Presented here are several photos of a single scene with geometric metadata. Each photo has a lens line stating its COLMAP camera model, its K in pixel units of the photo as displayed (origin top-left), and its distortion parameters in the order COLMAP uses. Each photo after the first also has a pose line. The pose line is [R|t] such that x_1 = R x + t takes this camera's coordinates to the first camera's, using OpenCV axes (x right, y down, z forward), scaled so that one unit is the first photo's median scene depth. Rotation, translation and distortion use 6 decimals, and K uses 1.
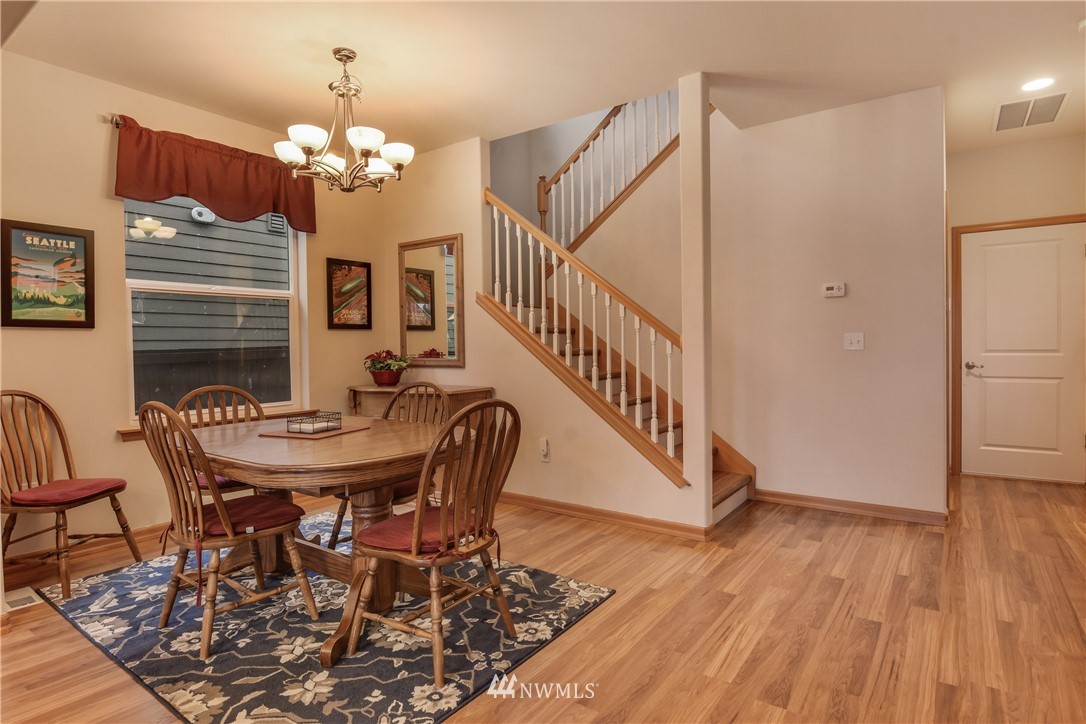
lens RADIAL K [[575.7, 0, 549.0], [0, 575.7, 359.2], [0, 0, 1]] dist [-0.021129, -0.001411]
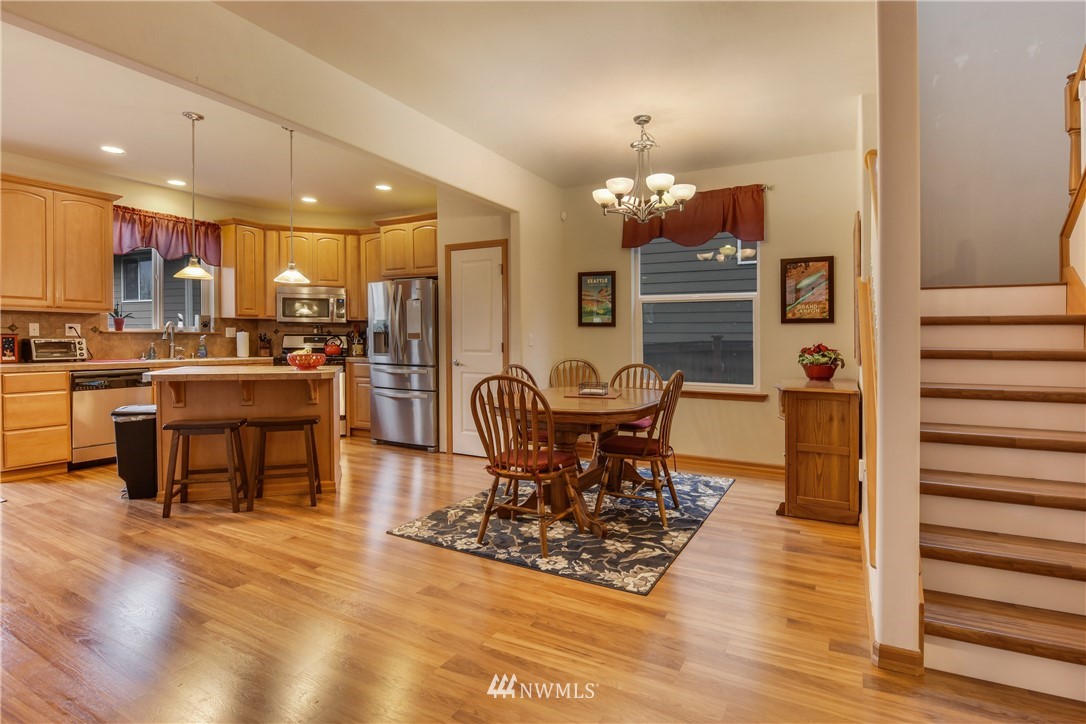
lens RADIAL K [[544.9, 0, 551.0], [0, 544.9, 356.2], [0, 0, 1]] dist [-0.004554, -0.008283]
pose [[0.112814, 0.043229, -0.992675, 0.859581], [-0.033913, 0.998639, 0.039635, -0.023725], [0.993037, 0.029193, 0.114126, 0.631498]]
